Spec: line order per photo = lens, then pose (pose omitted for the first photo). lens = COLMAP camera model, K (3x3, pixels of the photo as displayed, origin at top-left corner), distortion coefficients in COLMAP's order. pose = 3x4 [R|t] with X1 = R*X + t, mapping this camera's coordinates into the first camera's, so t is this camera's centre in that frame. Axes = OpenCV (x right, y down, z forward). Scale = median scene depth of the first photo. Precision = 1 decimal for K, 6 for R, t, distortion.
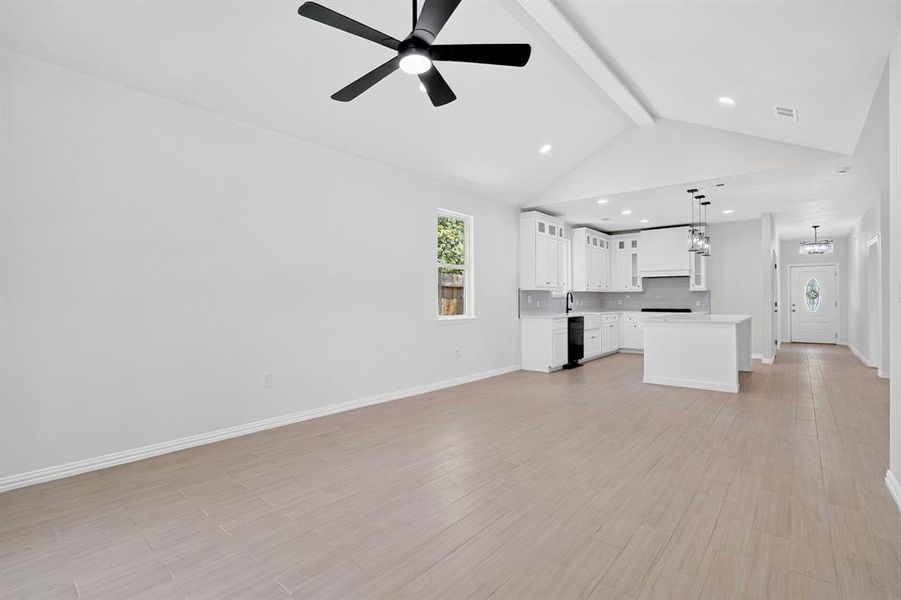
lens RADIAL K [[421.6, 0, 453.1], [0, 421.6, 295.8], [0, 0, 1]] dist [-0.037899, 0.013118]
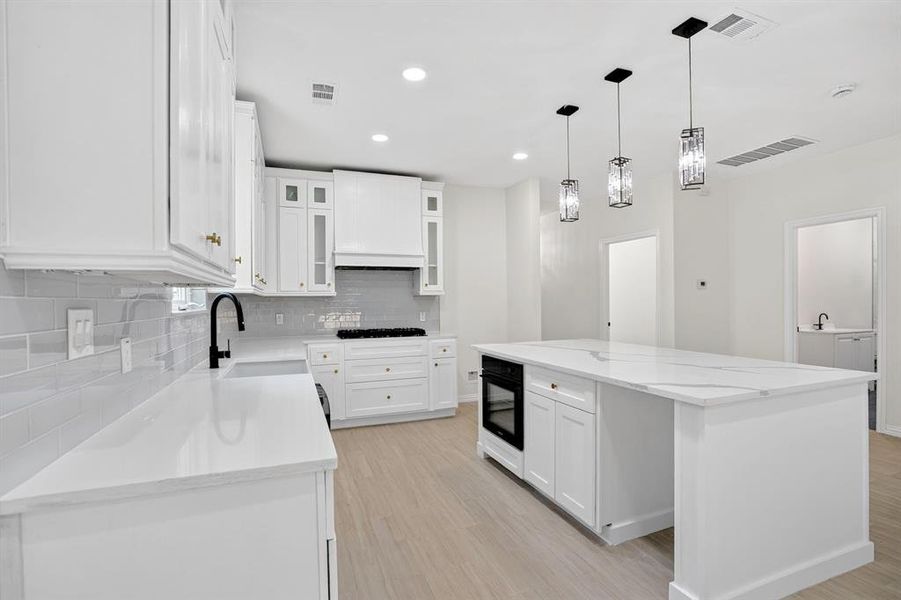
lens RADIAL K [[421.6, 0, 445.3], [0, 421.6, 301.6], [0, 0, 1]] dist [-0.037899, 0.013118]
pose [[0.494009, 0.001229, 0.869456, 0.094561], [-0.000400, 0.999999, -0.001185, -0.003045], [-0.869457, 0.000237, 0.494009, 0.662327]]
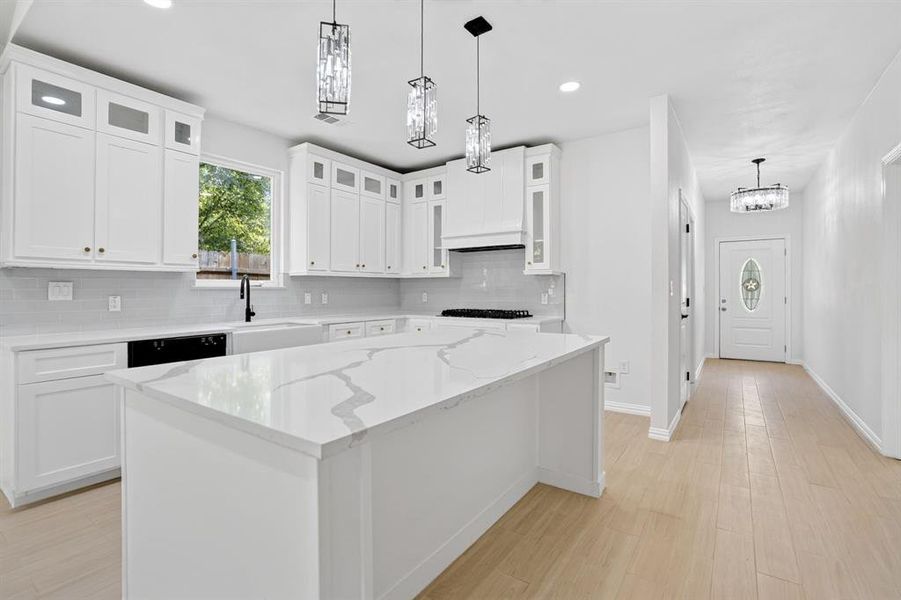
lens RADIAL K [[421.6, 0, 448.1], [0, 421.6, 285.6], [0, 0, 1]] dist [-0.037899, 0.013118]
pose [[0.995649, 0.001958, 0.093161, 0.407980], [-0.001829, 0.999997, -0.001464, 0.001767], [-0.093163, 0.001287, 0.995650, 0.479889]]
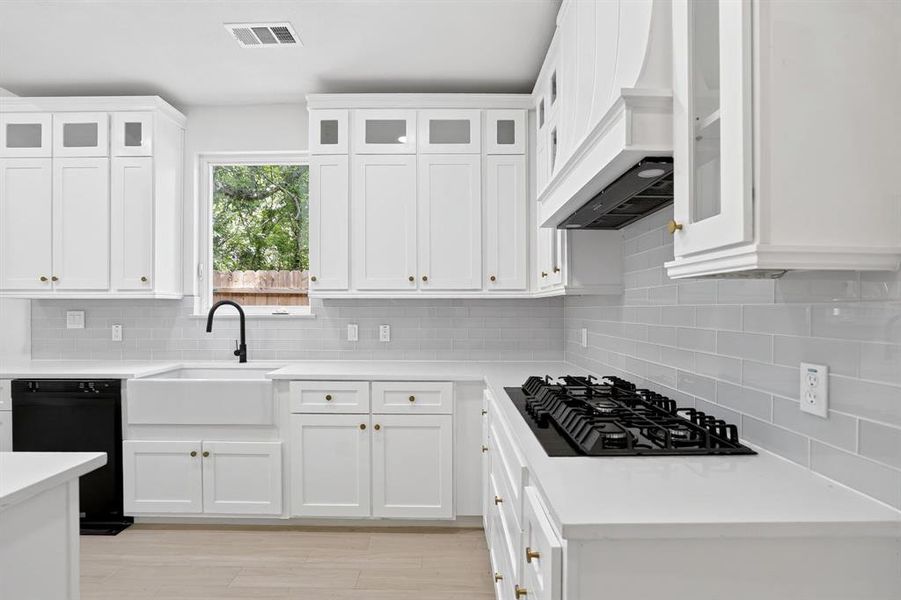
lens RADIAL K [[421.6, 0, 451.1], [0, 421.6, 309.0], [0, 0, 1]] dist [-0.037899, 0.013118]
pose [[0.643714, 0.005311, -0.765248, 0.588778], [0.002551, 0.999955, 0.009086, -0.004591], [0.765262, -0.007801, 0.643671, 0.831843]]
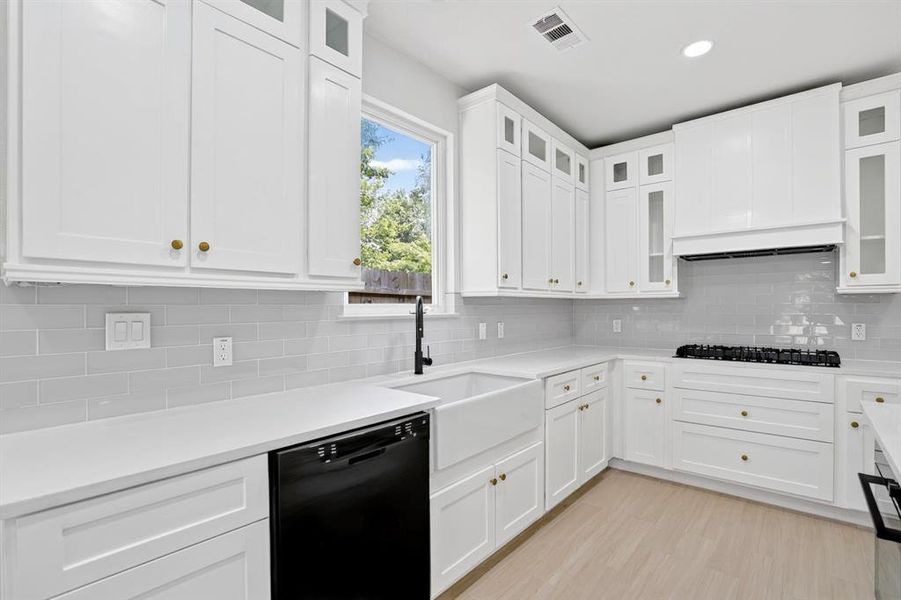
lens RADIAL K [[421.6, 0, 455.6], [0, 421.6, 308.0], [0, 0, 1]] dist [-0.037899, 0.013118]
pose [[0.999982, -0.000301, -0.005984, 0.271699], [0.000349, 0.999968, 0.008043, -0.003948], [0.005981, -0.008045, 0.999950, 0.659908]]
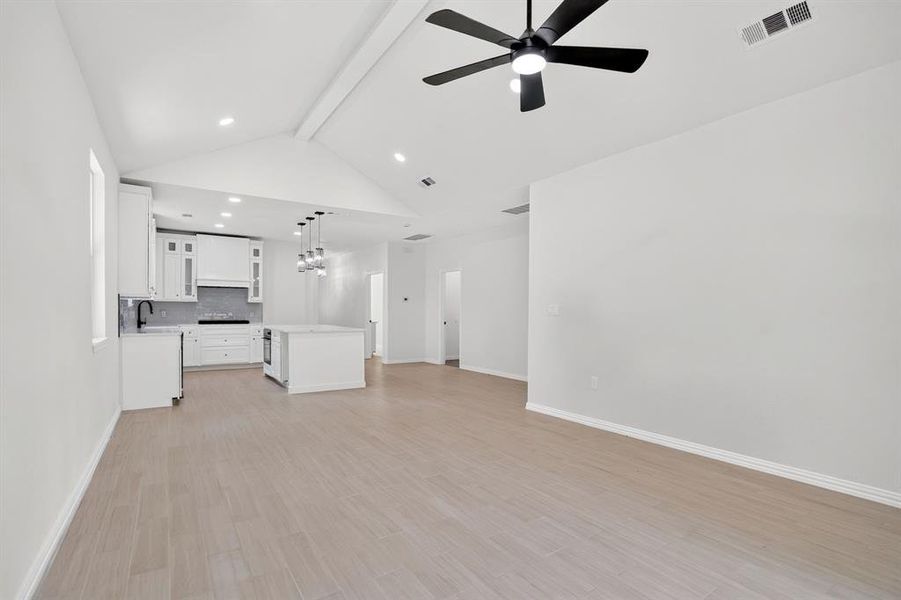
lens RADIAL K [[421.6, 0, 440.8], [0, 421.6, 314.5], [0, 0, 1]] dist [-0.037899, 0.013118]
pose [[0.288740, -0.001878, 0.957406, -0.261254], [-0.015902, 0.999851, 0.006757, 0.002885], [-0.957275, -0.017176, 0.288667, 0.242489]]
